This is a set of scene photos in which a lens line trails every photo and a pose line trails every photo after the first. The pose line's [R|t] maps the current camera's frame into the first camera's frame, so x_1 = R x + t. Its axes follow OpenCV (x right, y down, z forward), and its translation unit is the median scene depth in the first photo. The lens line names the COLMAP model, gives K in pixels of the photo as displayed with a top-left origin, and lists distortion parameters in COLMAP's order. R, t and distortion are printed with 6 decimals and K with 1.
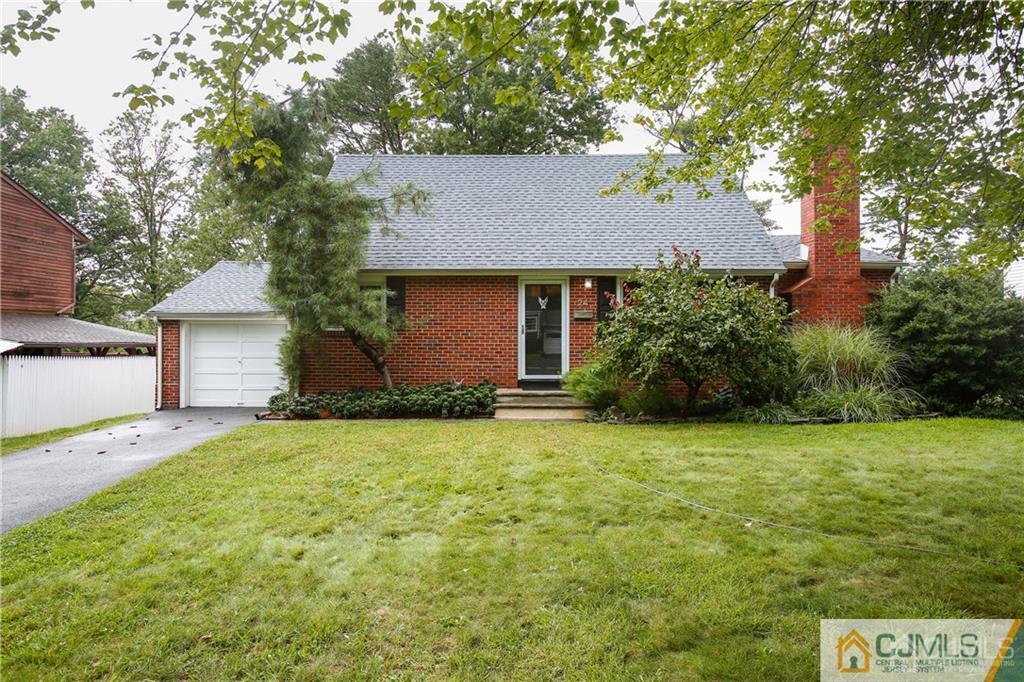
lens RADIAL K [[705.1, 0, 513.7], [0, 705.1, 340.3], [0, 0, 1]] dist [0.000928, -0.000009]
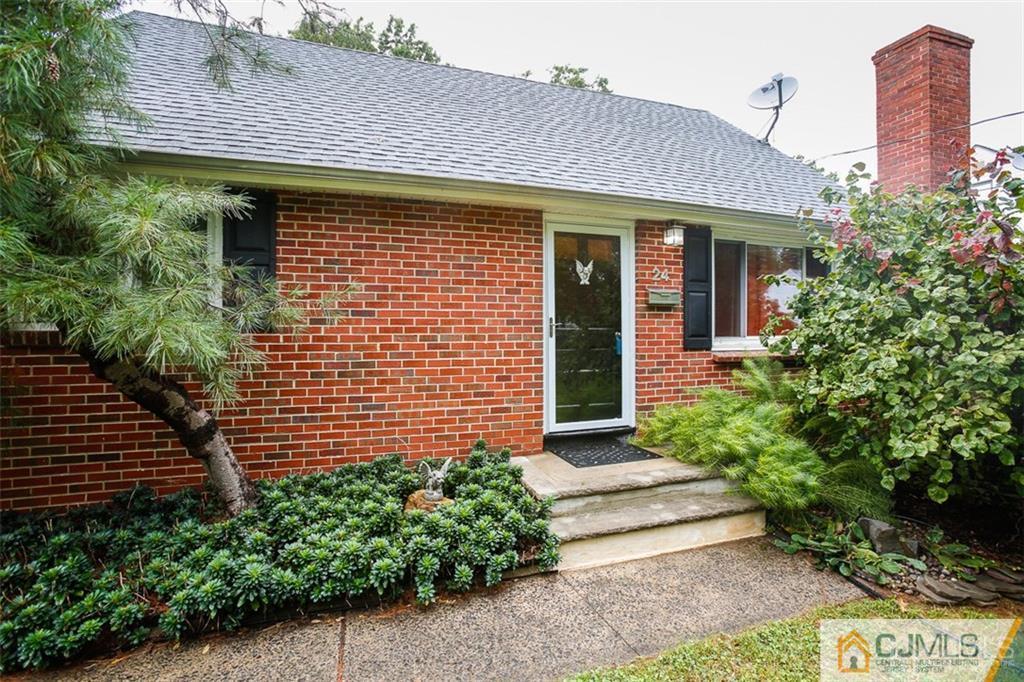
lens RADIAL K [[464.0, 0, 507.5], [0, 464.0, 336.2], [0, 0, 1]] dist [-0.059501, 0.012287]
pose [[0.942364, -0.007970, 0.334495, -0.118964], [0.005863, 0.999956, 0.007306, -0.011566], [-0.334538, -0.004924, 0.942369, 0.726474]]
